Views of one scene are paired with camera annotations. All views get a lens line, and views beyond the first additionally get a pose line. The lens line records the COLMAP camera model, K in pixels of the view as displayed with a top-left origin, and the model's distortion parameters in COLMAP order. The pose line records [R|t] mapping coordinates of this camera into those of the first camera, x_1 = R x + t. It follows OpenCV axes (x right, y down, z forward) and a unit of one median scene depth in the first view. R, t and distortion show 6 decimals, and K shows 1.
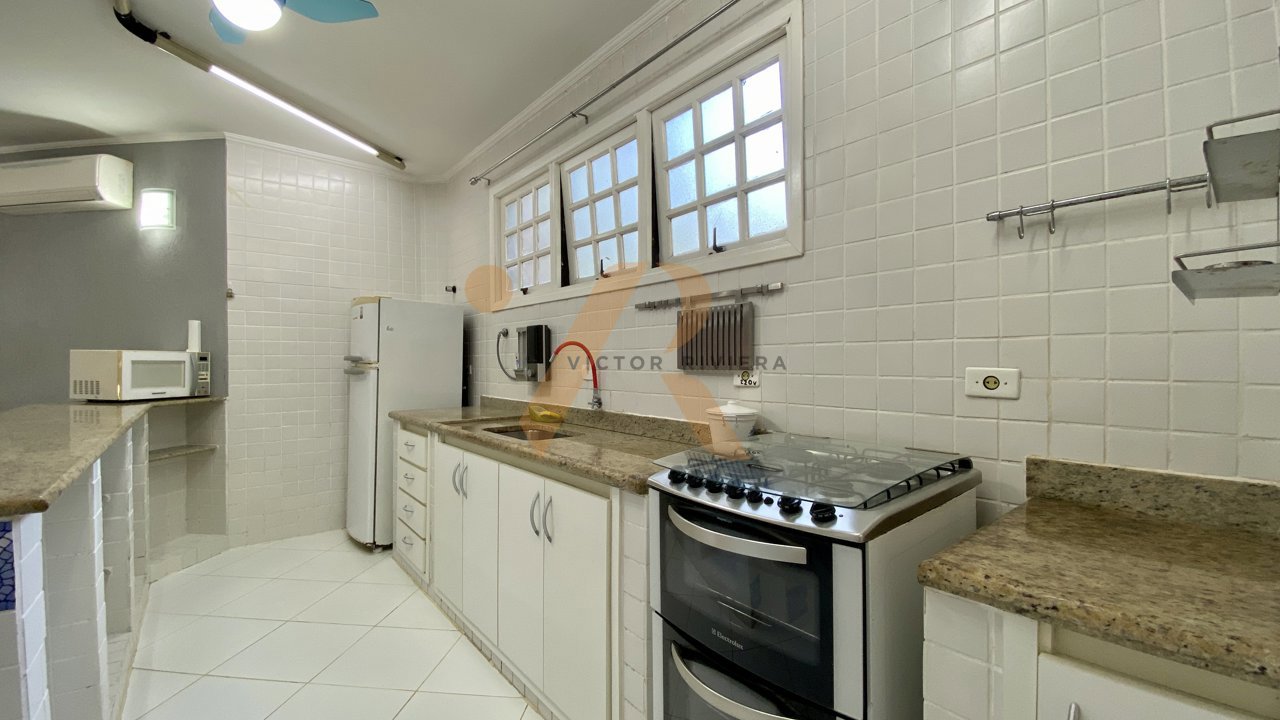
lens RADIAL K [[517.7, 0, 633.5], [0, 517.7, 359.6], [0, 0, 1]] dist [0.058030, -0.046345]
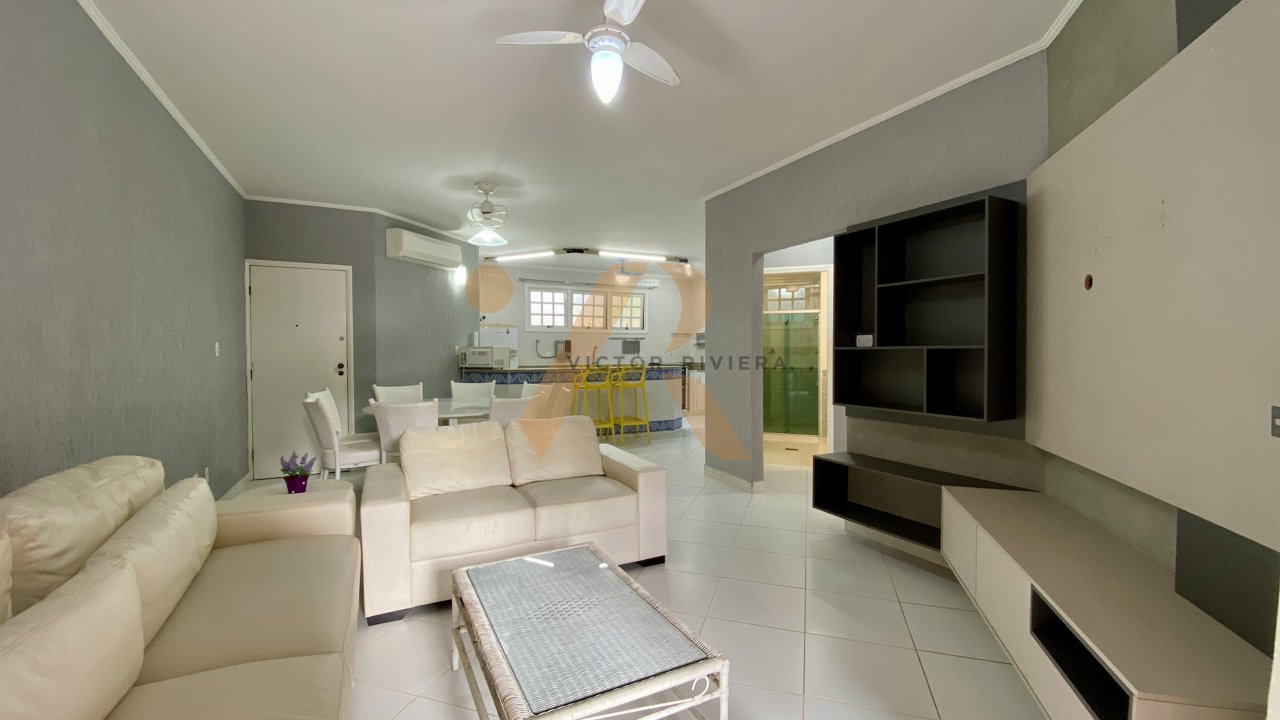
lens RADIAL K [[517.7, 0, 633.5], [0, 517.7, 359.6], [0, 0, 1]] dist [0.058030, -0.046345]
pose [[0.220142, -0.013790, 0.975370, -4.309650], [0.001157, 0.999903, 0.013875, 0.013885], [-0.975467, -0.001926, 0.220137, -0.116735]]
